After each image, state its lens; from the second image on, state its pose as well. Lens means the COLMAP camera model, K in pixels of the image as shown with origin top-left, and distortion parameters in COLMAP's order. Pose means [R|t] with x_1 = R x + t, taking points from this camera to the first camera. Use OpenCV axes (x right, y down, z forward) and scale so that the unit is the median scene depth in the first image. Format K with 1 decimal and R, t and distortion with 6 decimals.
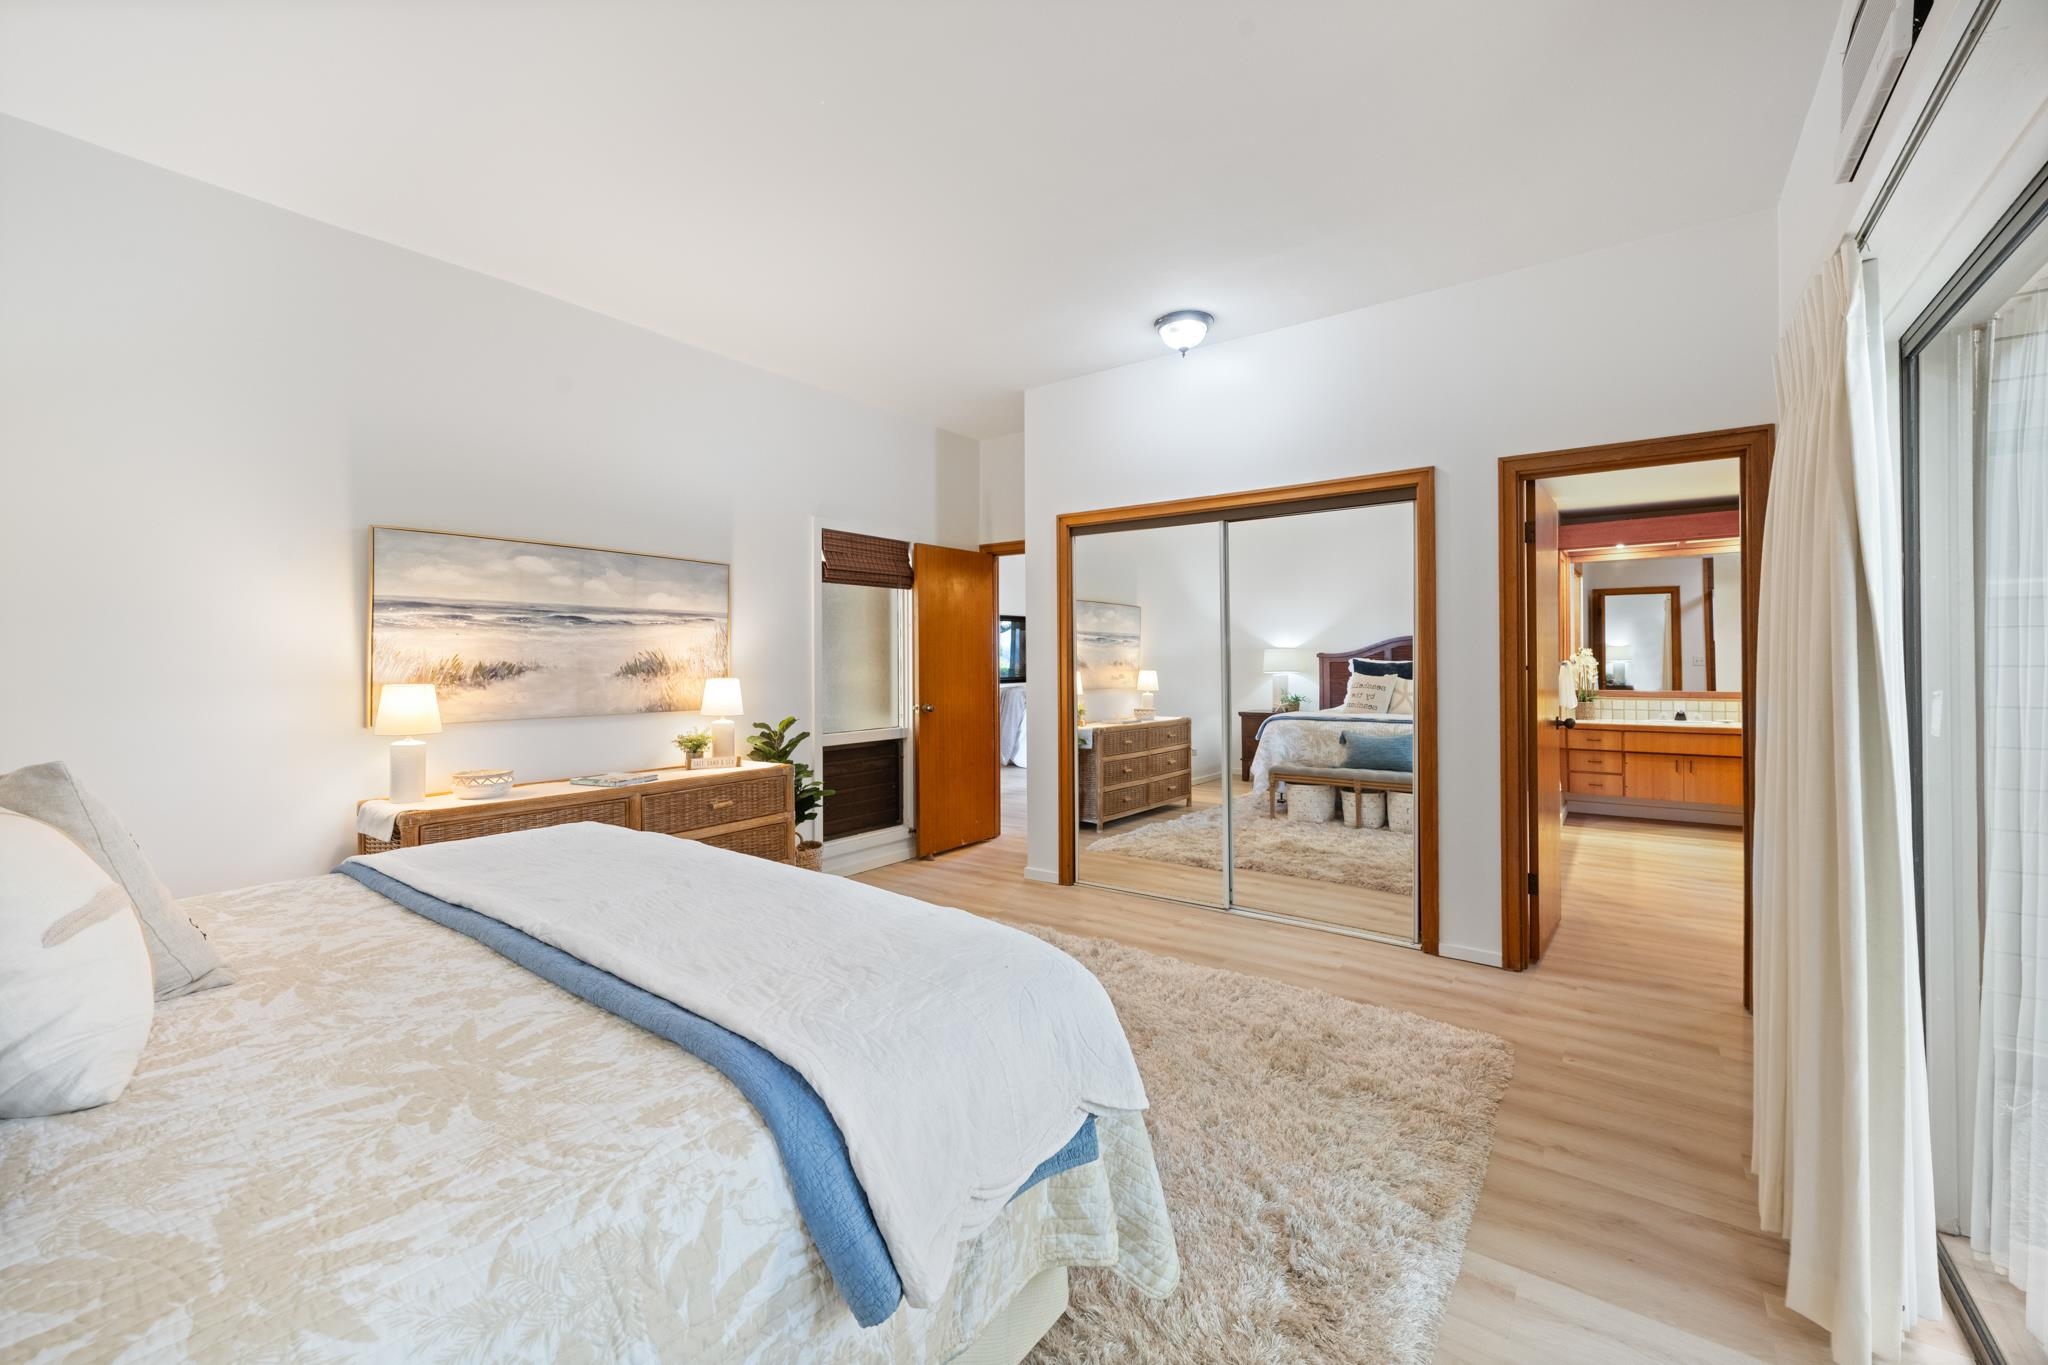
lens RADIAL K [[823.8, 0, 1025.4], [0, 823.8, 654.2], [0, 0, 1]] dist [-0.000761, -0.000208]
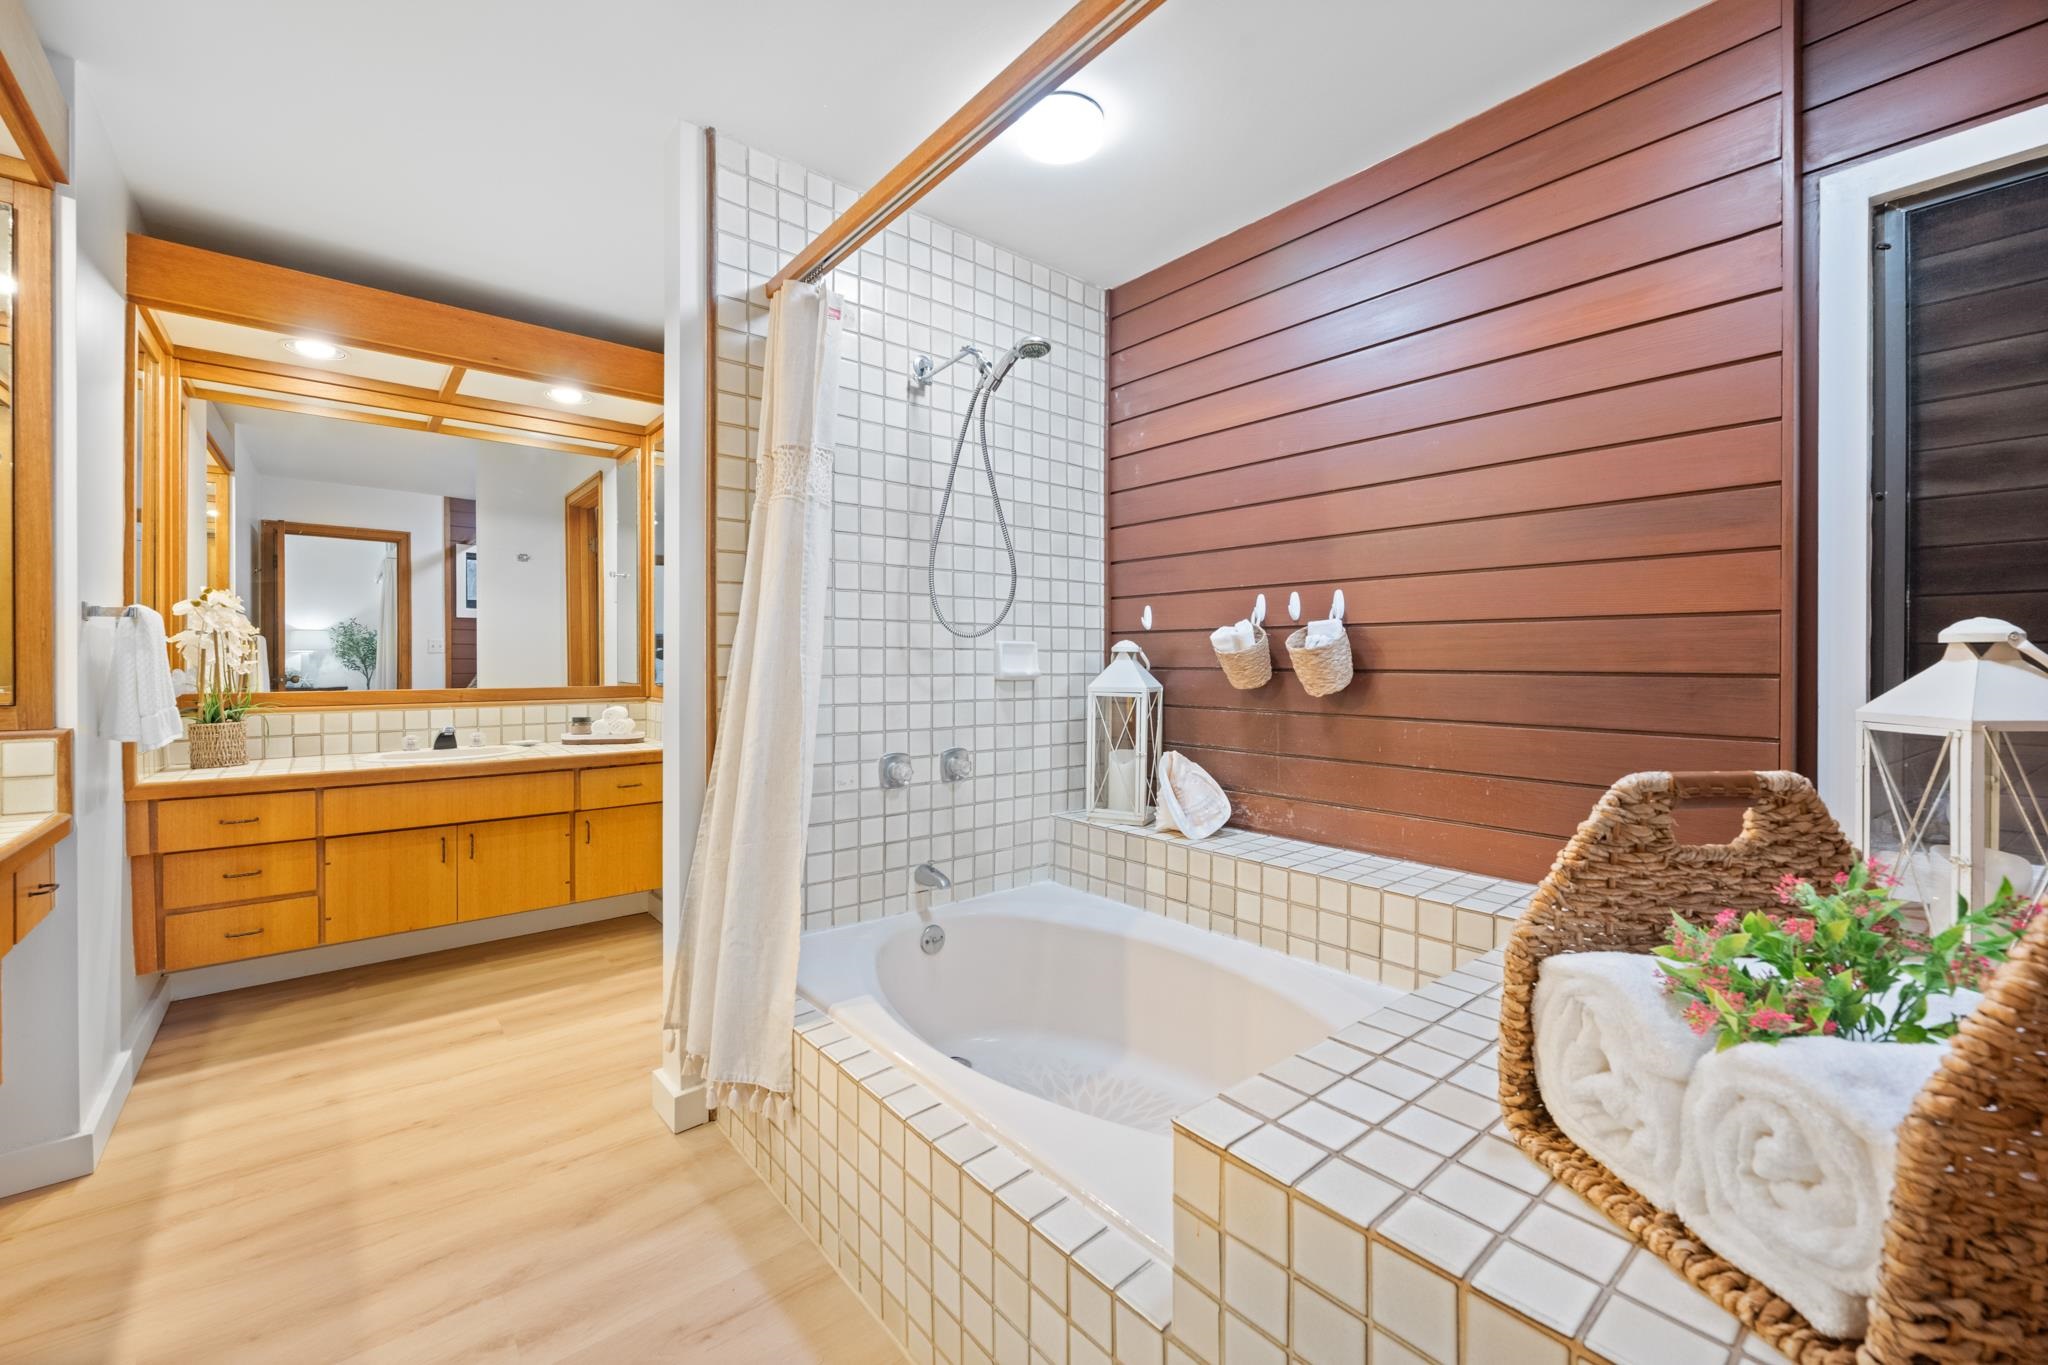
lens RADIAL K [[815.3, 0, 1036.3], [0, 815.3, 671.1], [0, 0, 1]] dist [0.001106, 0.000207]
pose [[0.215933, -0.003643, 0.976401, 0.387537], [-0.014432, 0.999872, 0.006922, 0.024829], [-0.976302, -0.015586, 0.215853, 0.538992]]
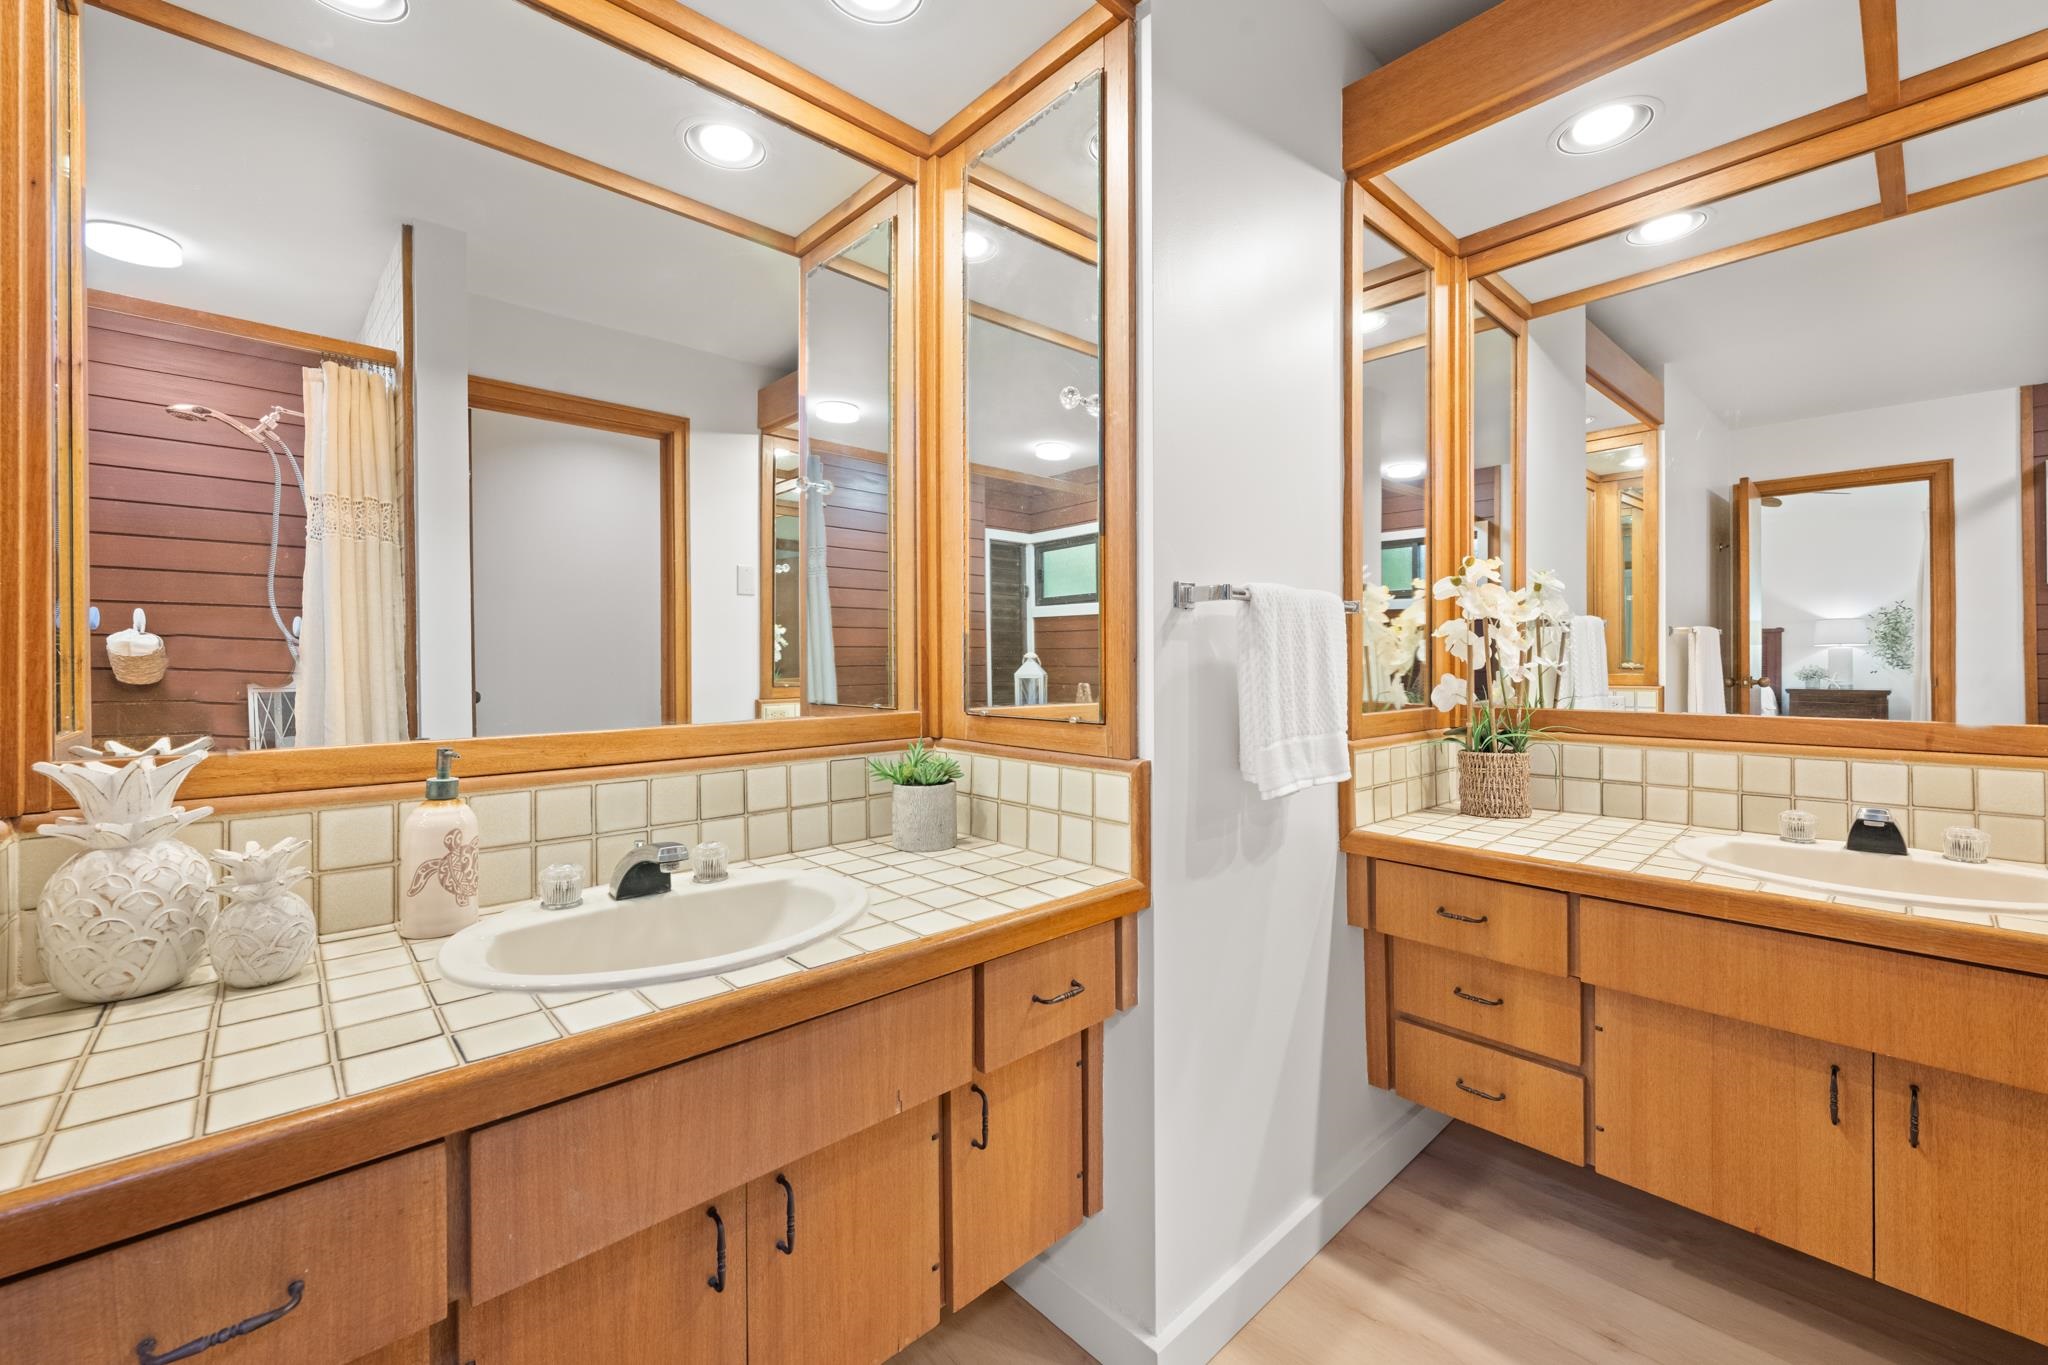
lens RADIAL K [[823.8, 0, 1025.4], [0, 823.8, 654.2], [0, 0, 1]] dist [-0.000761, -0.000208]
pose [[0.981301, 0.003496, -0.192449, 0.596040], [-0.001844, 0.999960, 0.008765, 0.023730], [0.192472, -0.008246, 0.981268, 0.717454]]
